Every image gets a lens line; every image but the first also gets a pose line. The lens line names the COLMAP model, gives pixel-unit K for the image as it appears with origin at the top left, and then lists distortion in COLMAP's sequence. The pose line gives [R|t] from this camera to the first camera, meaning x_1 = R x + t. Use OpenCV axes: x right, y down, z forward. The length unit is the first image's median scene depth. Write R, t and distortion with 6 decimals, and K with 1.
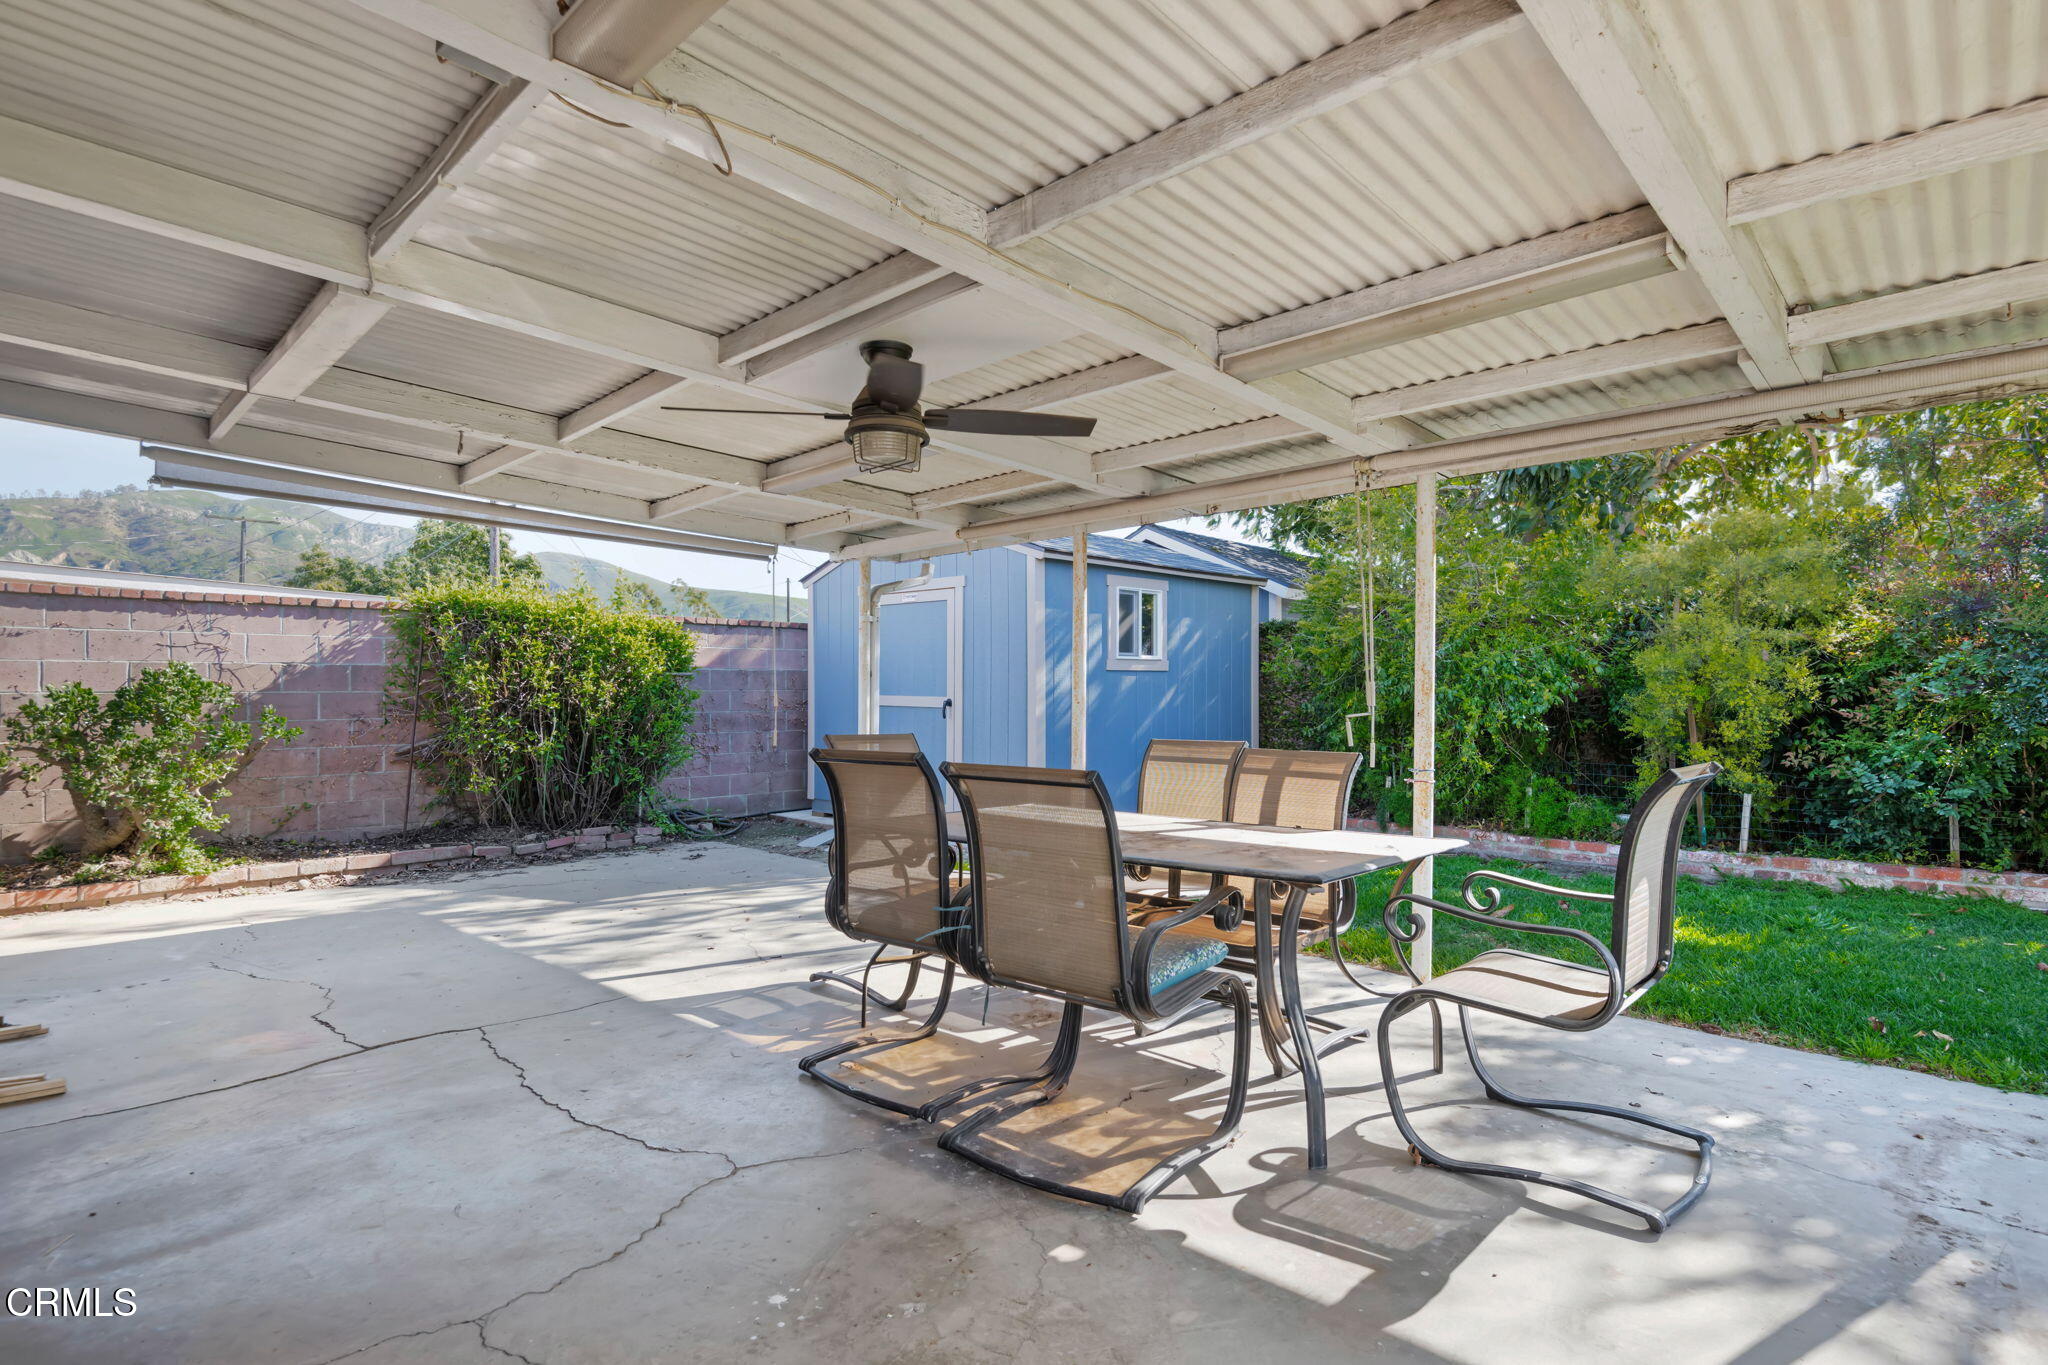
lens RADIAL K [[1013.5, 0, 1028.3], [0, 1013.5, 690.0], [0, 0, 1]] dist [-0.001995, 0.000104]
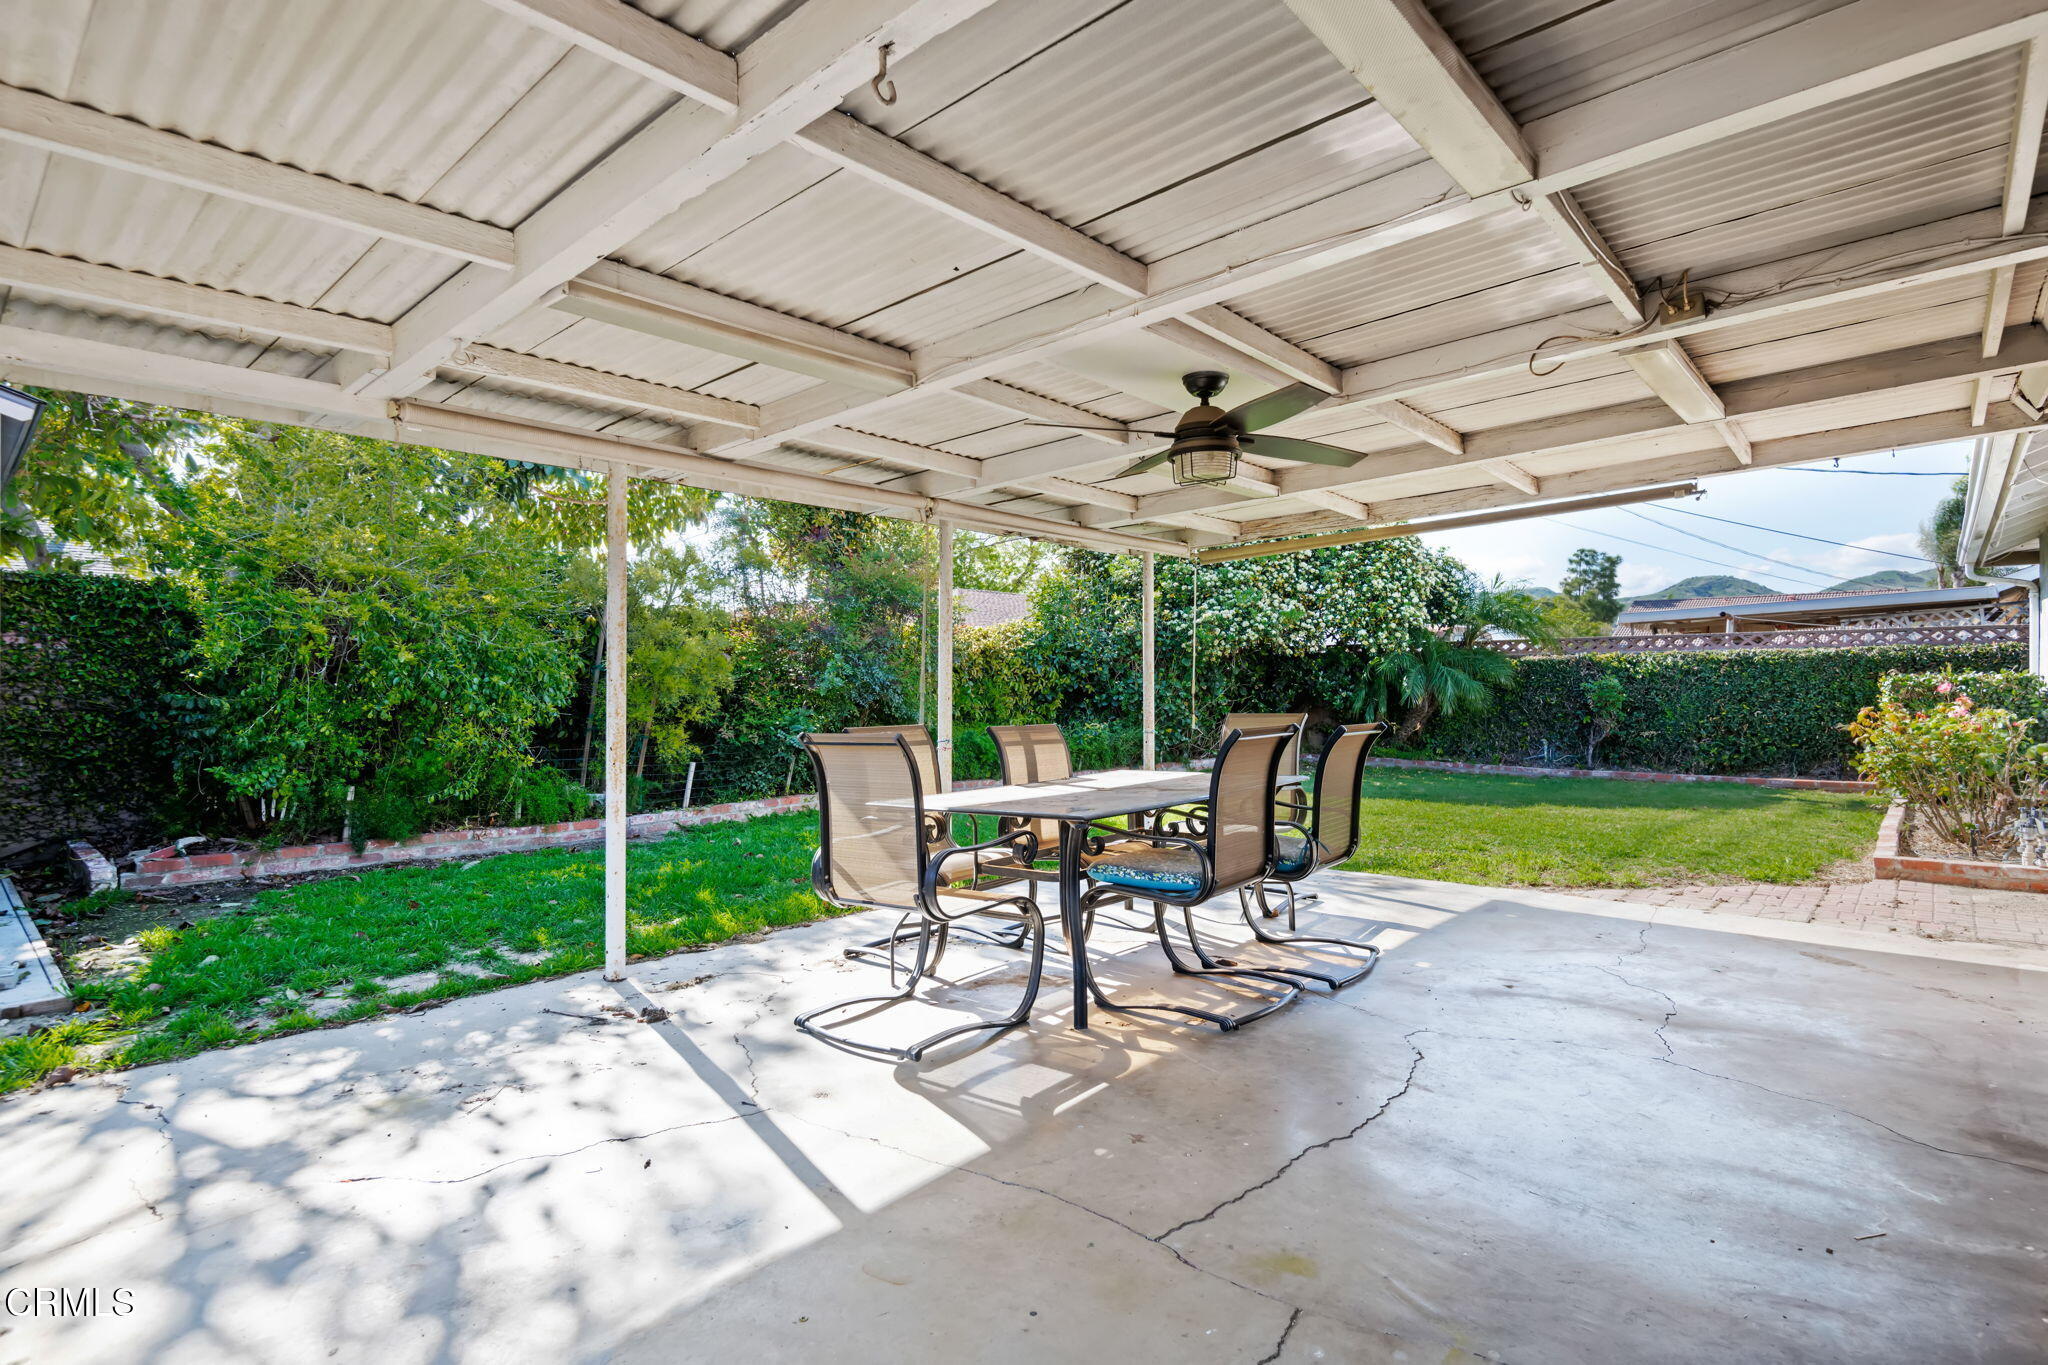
lens RADIAL K [[1013.5, 0, 1028.7], [0, 1013.5, 688.0], [0, 0, 1]] dist [-0.001995, 0.000104]
pose [[-0.033772, 0.002461, 0.999427, -0.781943], [-0.001123, 0.999996, -0.002500, 0.009881], [-0.999429, -0.001206, -0.033769, 0.756761]]
